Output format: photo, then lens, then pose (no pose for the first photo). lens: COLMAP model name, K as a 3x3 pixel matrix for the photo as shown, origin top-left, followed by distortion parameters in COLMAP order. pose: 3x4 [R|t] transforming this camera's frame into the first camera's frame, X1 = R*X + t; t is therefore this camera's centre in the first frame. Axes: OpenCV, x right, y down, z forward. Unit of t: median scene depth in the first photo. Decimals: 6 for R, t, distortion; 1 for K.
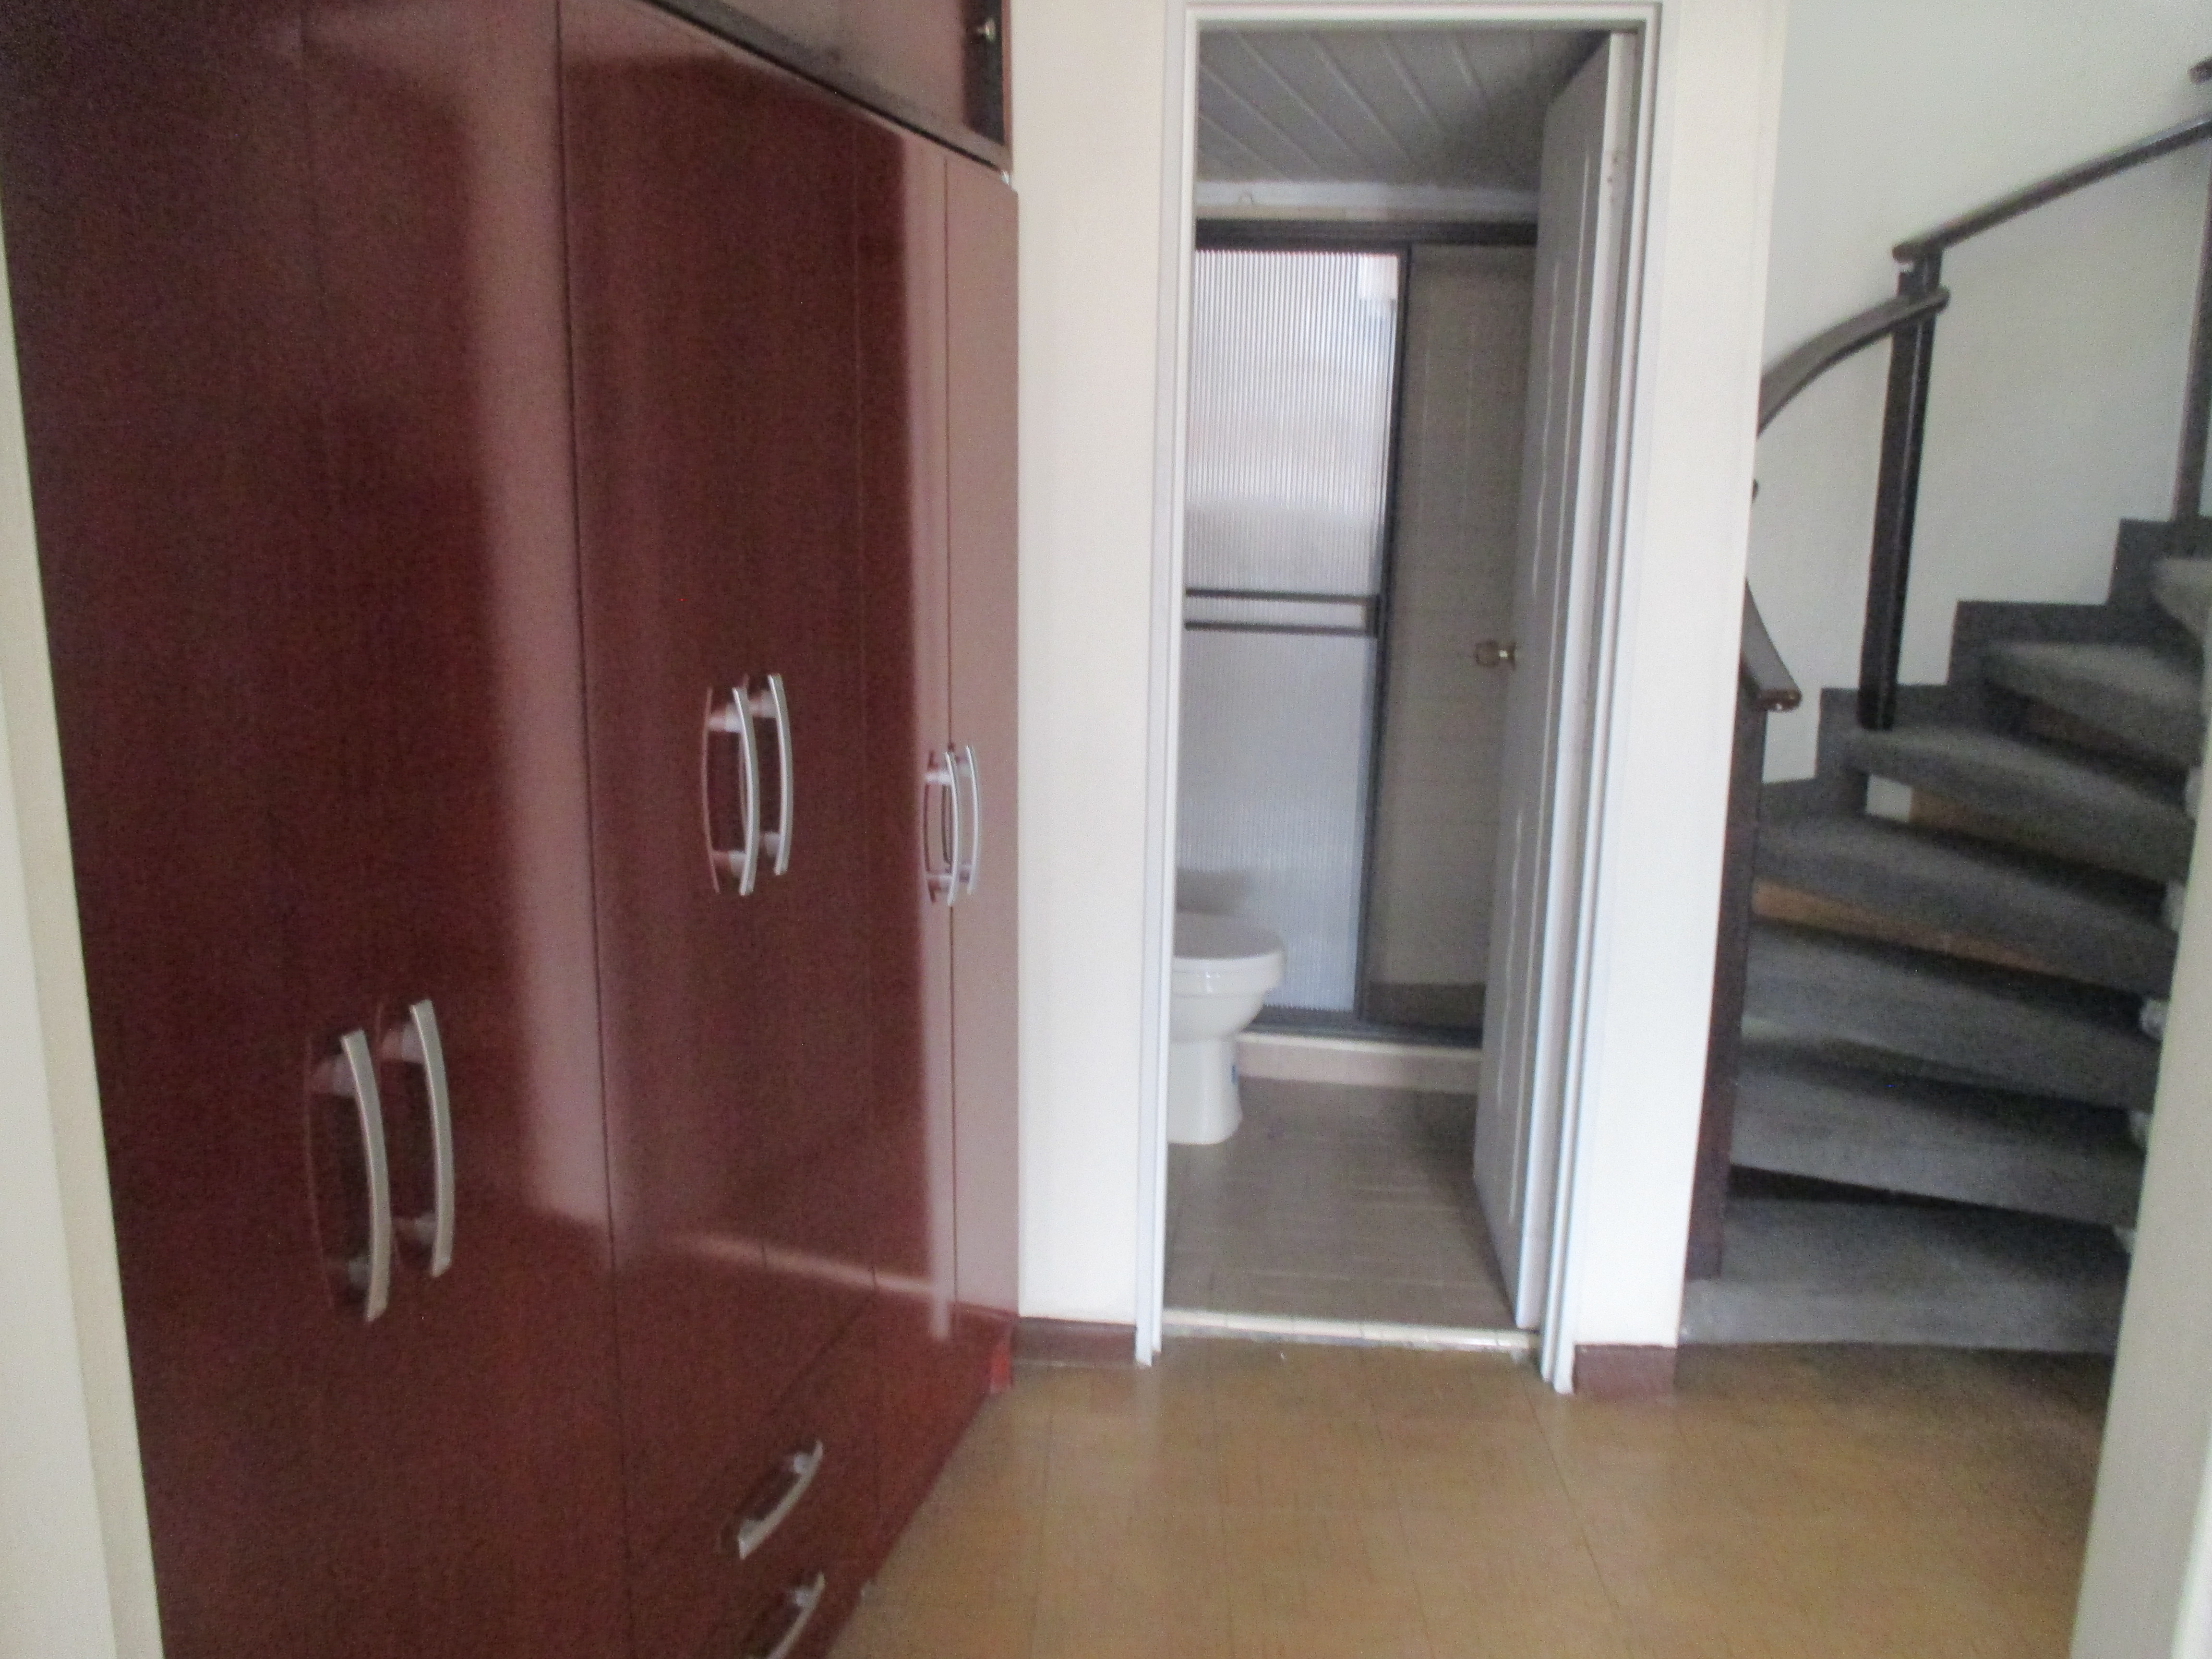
lens RADIAL K [[1820.3, 0, 1106.0], [0, 1820.3, 829.5], [0, 0, 1]] dist [-0.078238, 0.002412]
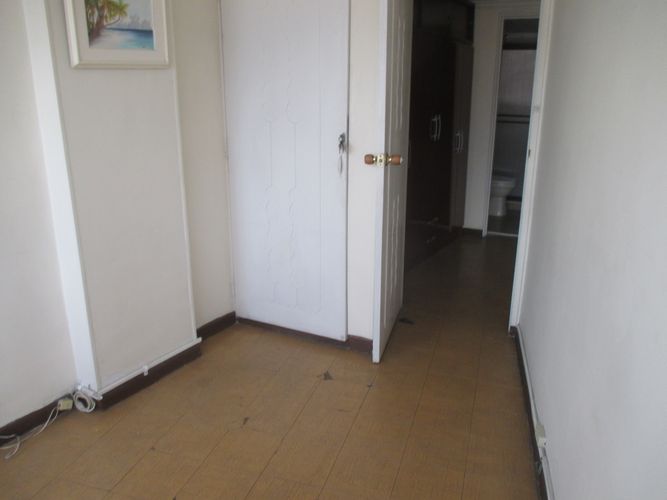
lens RADIAL K [[548.9, 0, 333.5], [0, 548.9, 250.0], [0, 0, 1]] dist [-0.078238, 0.002412]
pose [[0.968884, 0.055700, -0.241166, -0.022499], [-0.039565, 0.996674, 0.071241, 0.228990], [0.244332, -0.059482, 0.967866, -0.918159]]
